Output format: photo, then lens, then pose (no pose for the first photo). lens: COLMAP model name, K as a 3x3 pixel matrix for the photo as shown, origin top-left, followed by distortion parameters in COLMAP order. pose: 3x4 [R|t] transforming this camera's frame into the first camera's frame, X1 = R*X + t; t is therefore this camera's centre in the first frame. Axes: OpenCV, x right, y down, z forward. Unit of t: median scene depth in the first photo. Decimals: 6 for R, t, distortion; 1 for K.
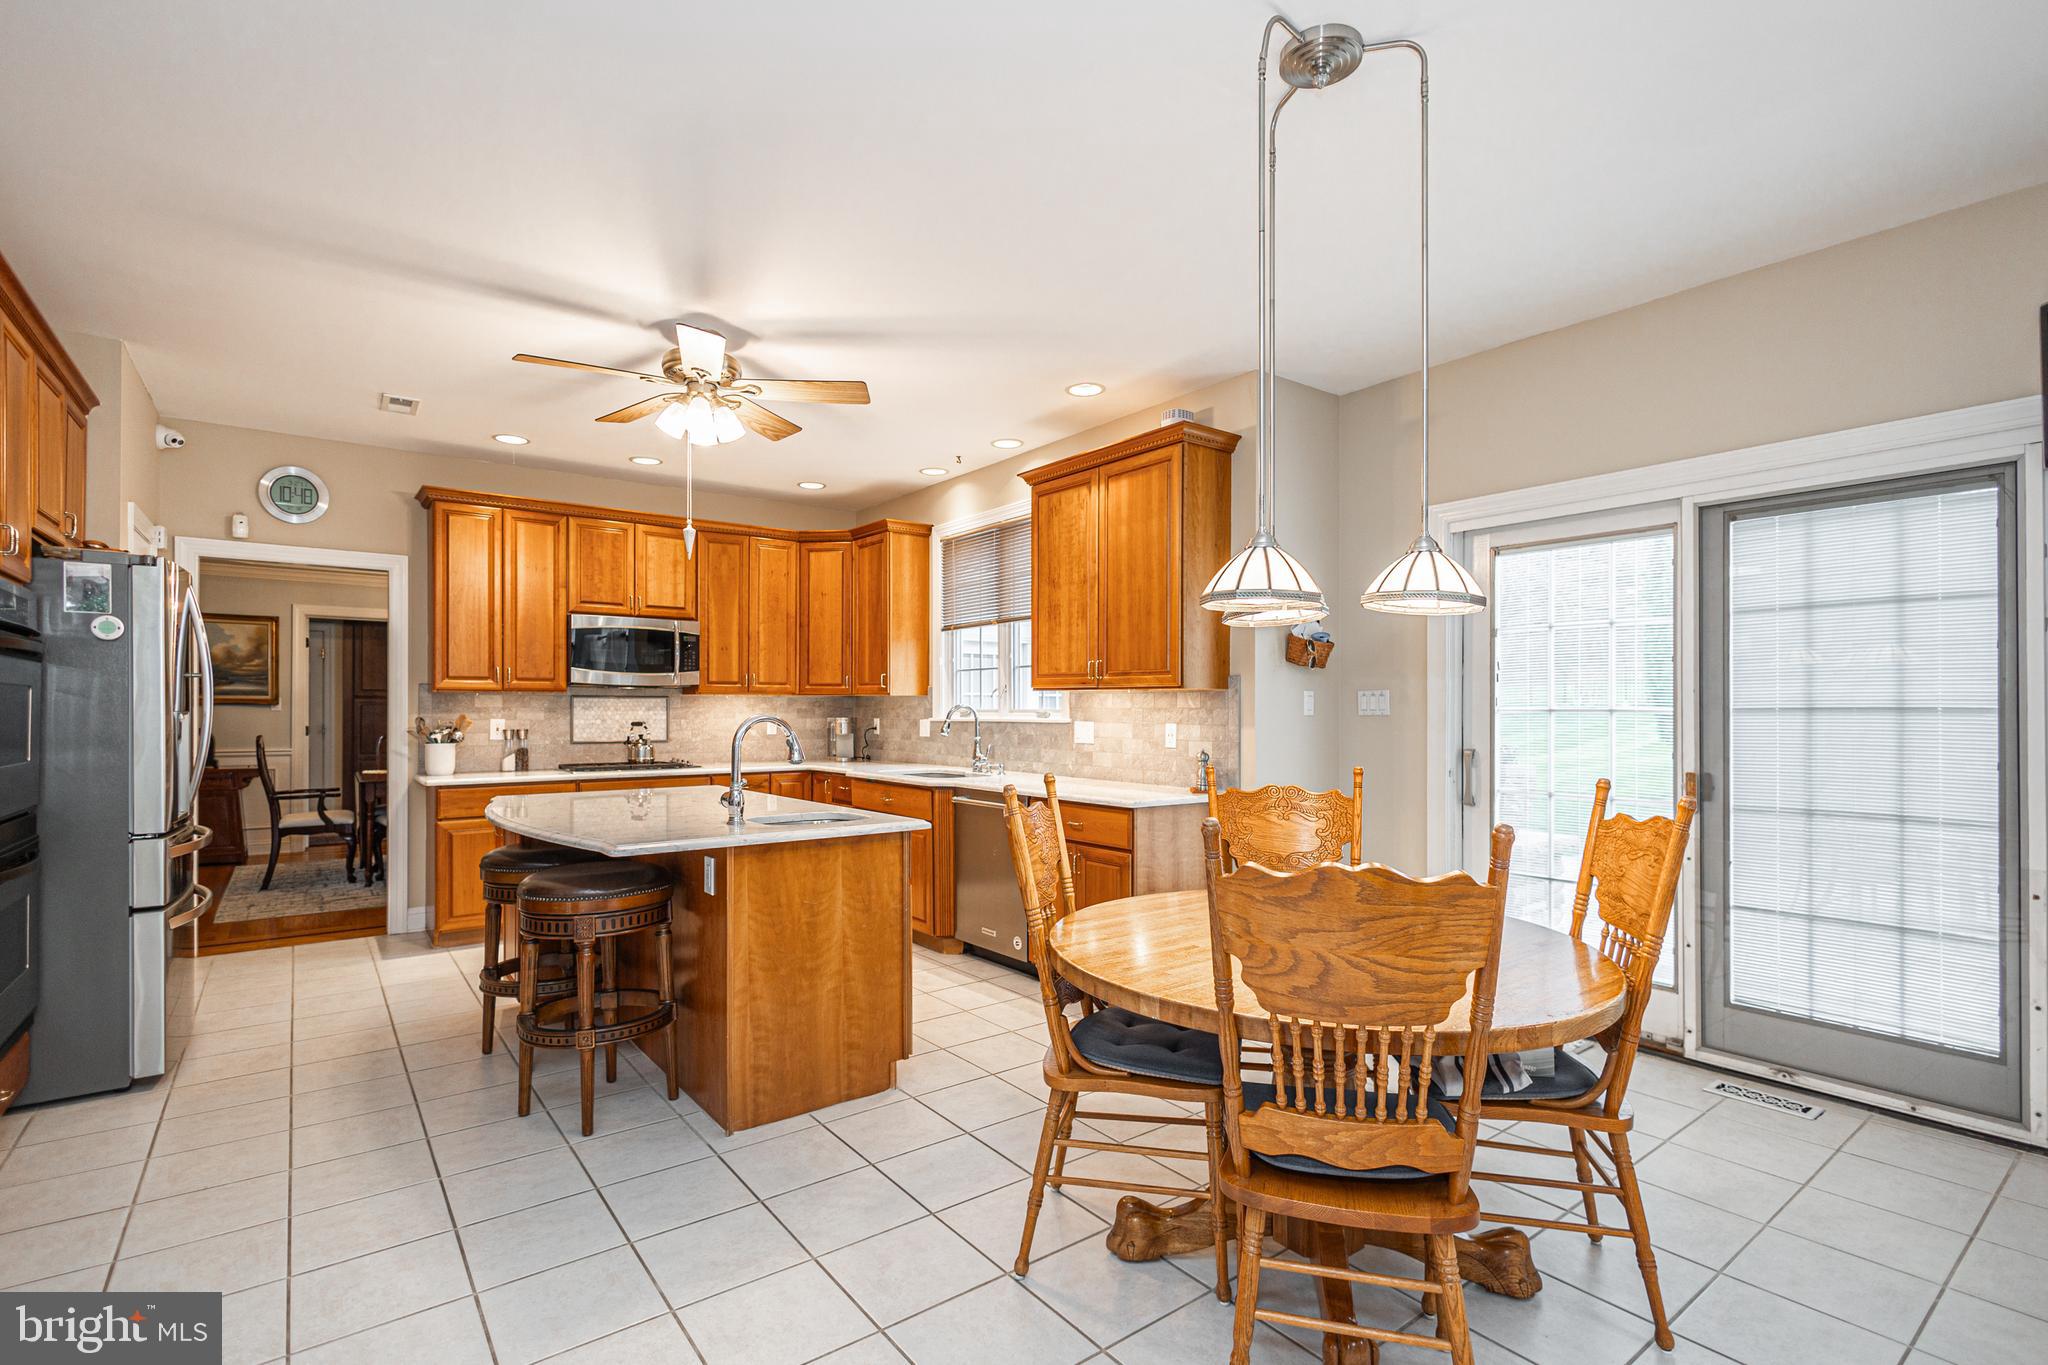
lens RADIAL K [[958.5, 0, 986.5], [0, 958.5, 705.7], [0, 0, 1]] dist [0.013071, -0.004017]
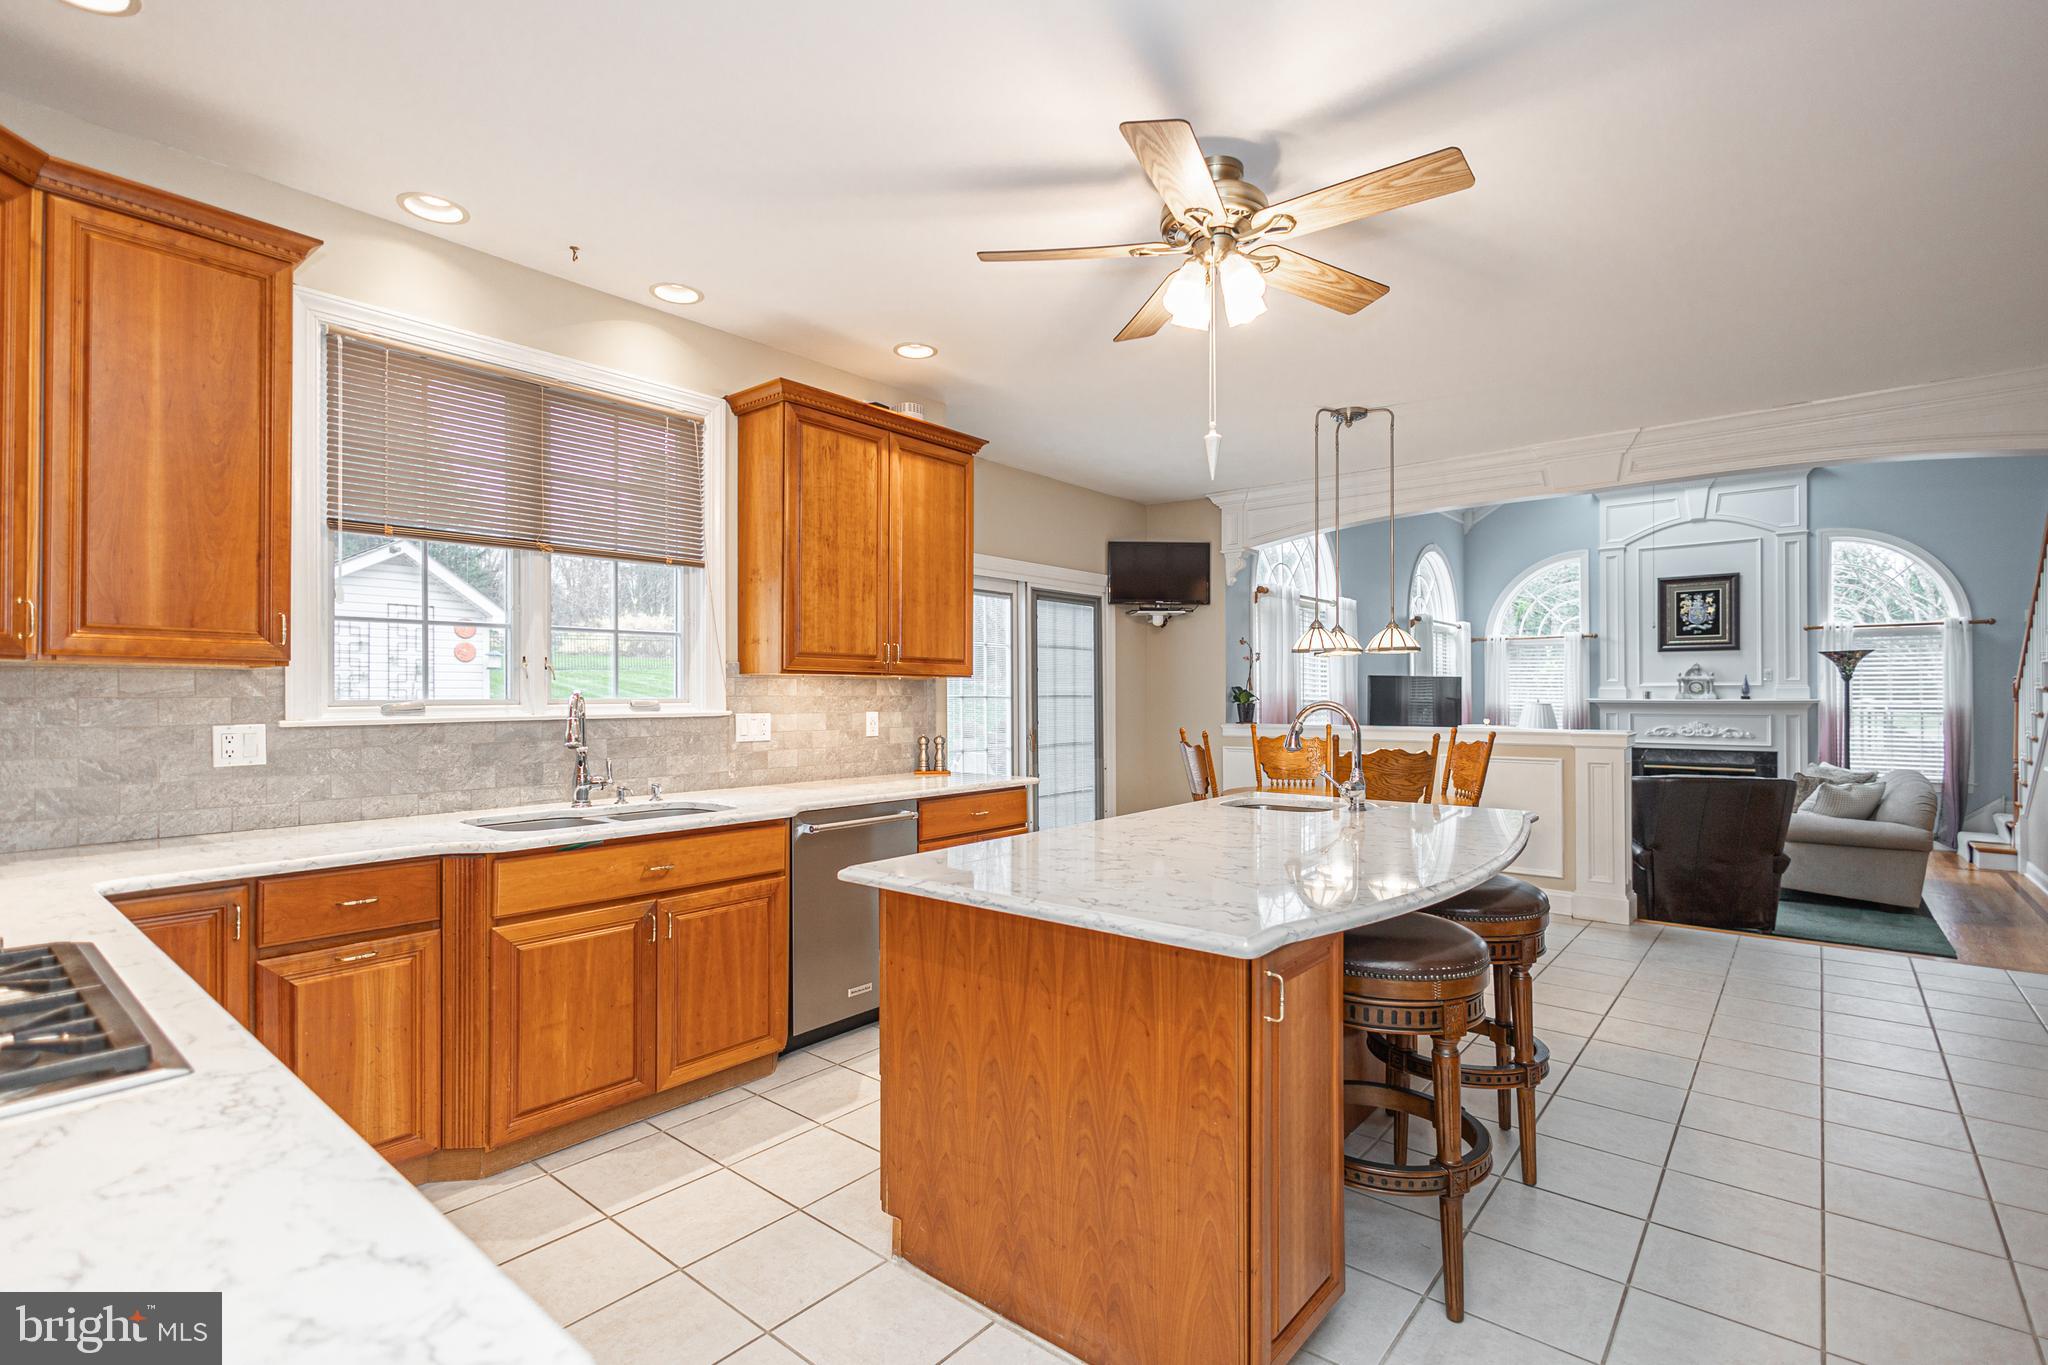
lens RADIAL K [[958.5, 0, 966.6], [0, 958.5, 691.1], [0, 0, 1]] dist [0.013071, -0.004017]
pose [[-0.212945, 0.005593, 0.977048, -0.642304], [0.001396, 0.999984, -0.005420, 0.002539], [-0.977063, 0.000210, -0.212950, 0.915443]]
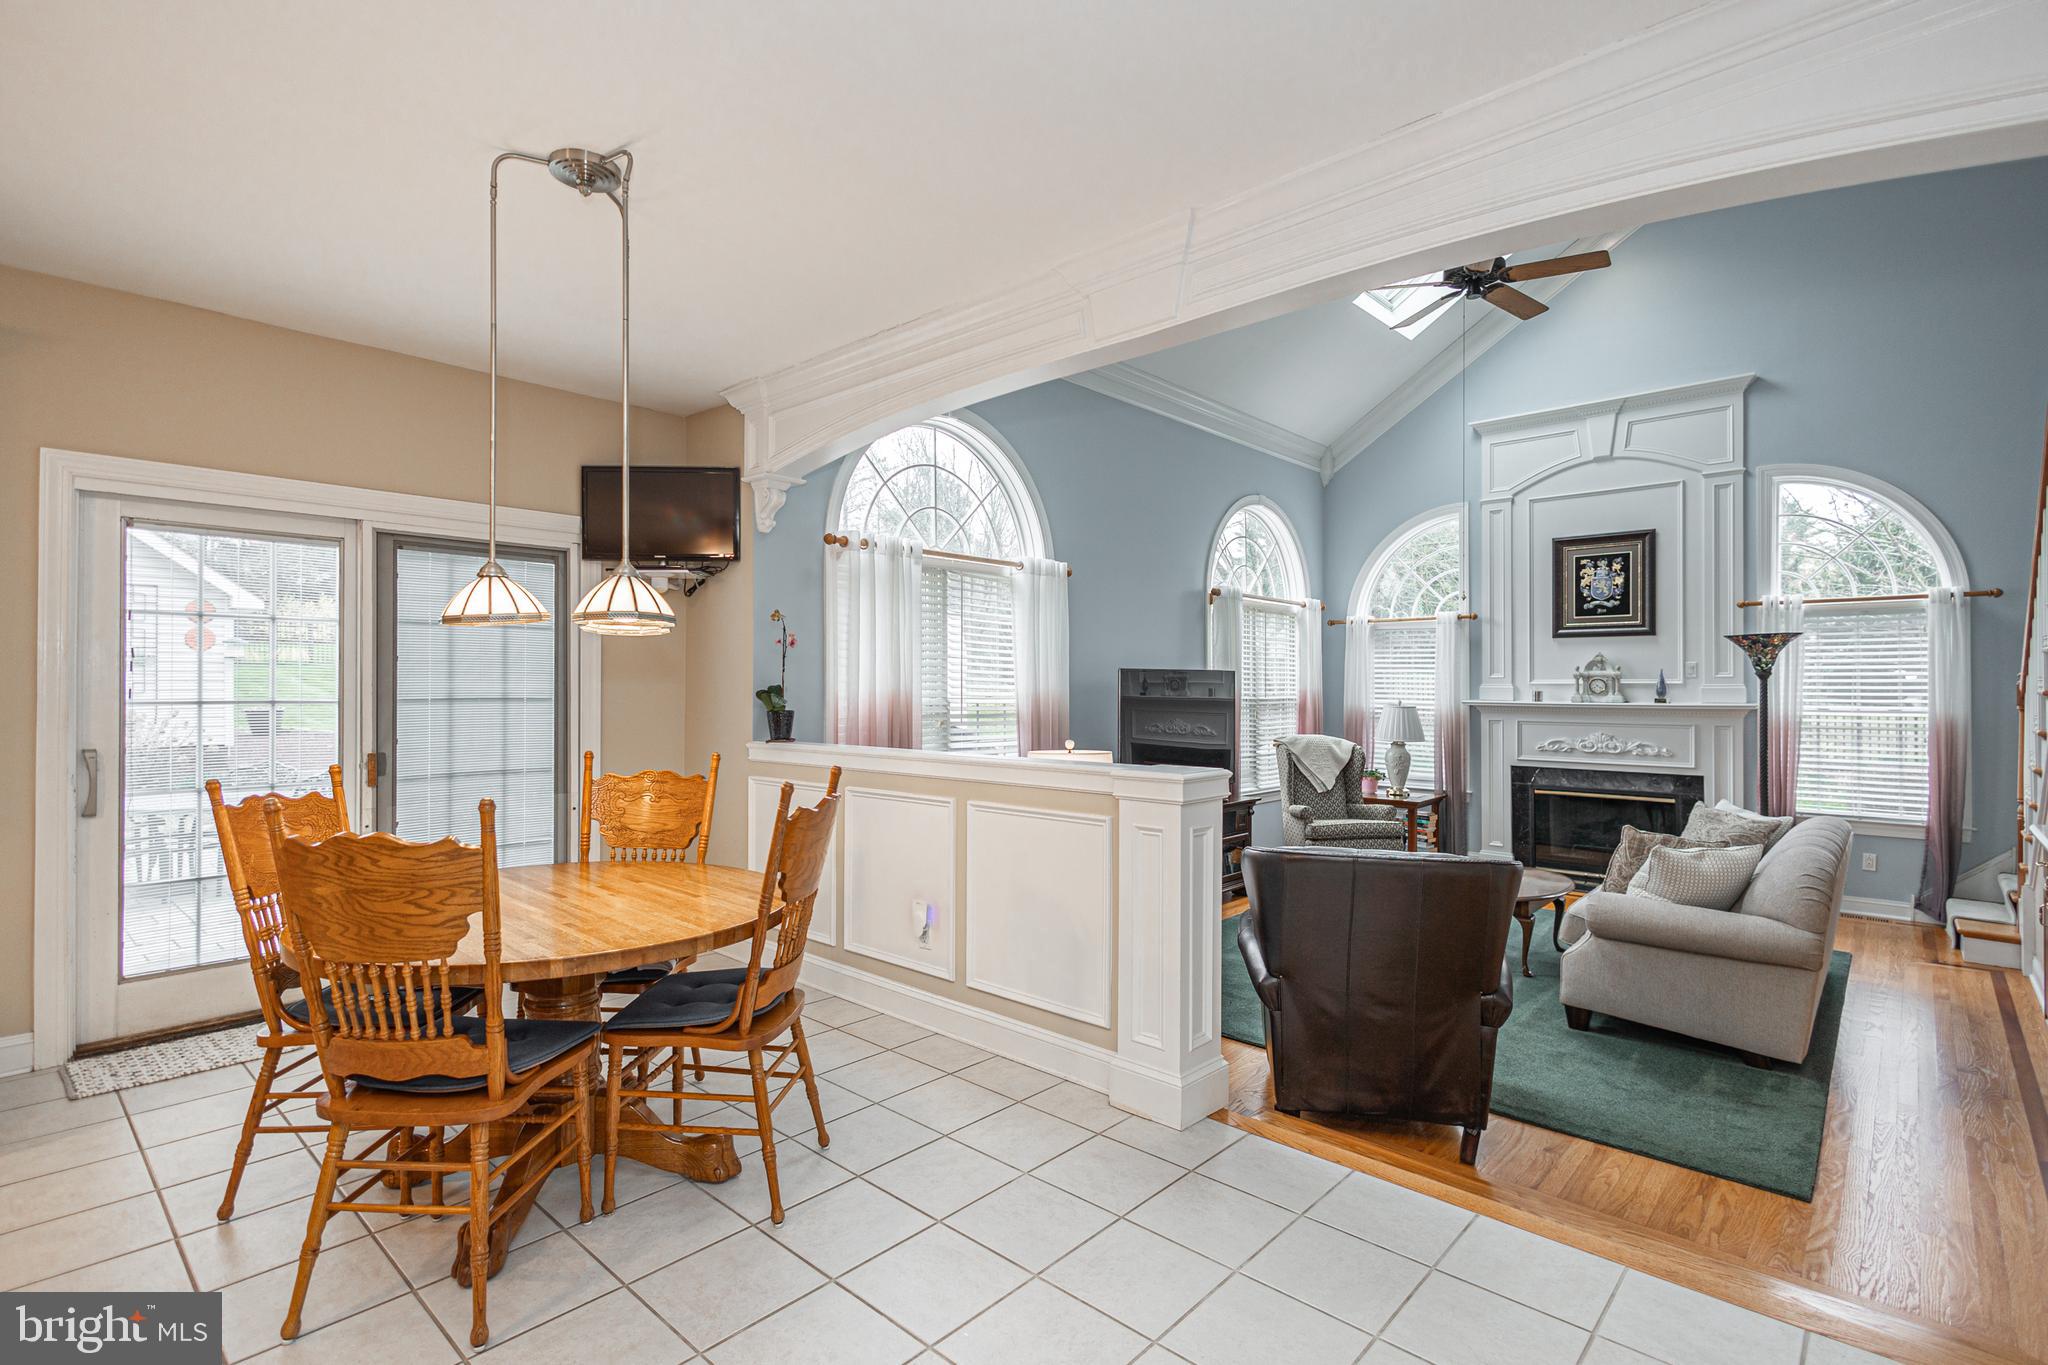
lens RADIAL K [[958.5, 0, 994.1], [0, 958.5, 681.4], [0, 0, 1]] dist [0.013071, -0.004017]
pose [[-0.173194, 0.006960, 0.984863, -0.342467], [-0.001595, 0.999972, -0.007347, -0.007302], [-0.984886, -0.002843, -0.173178, 0.270627]]
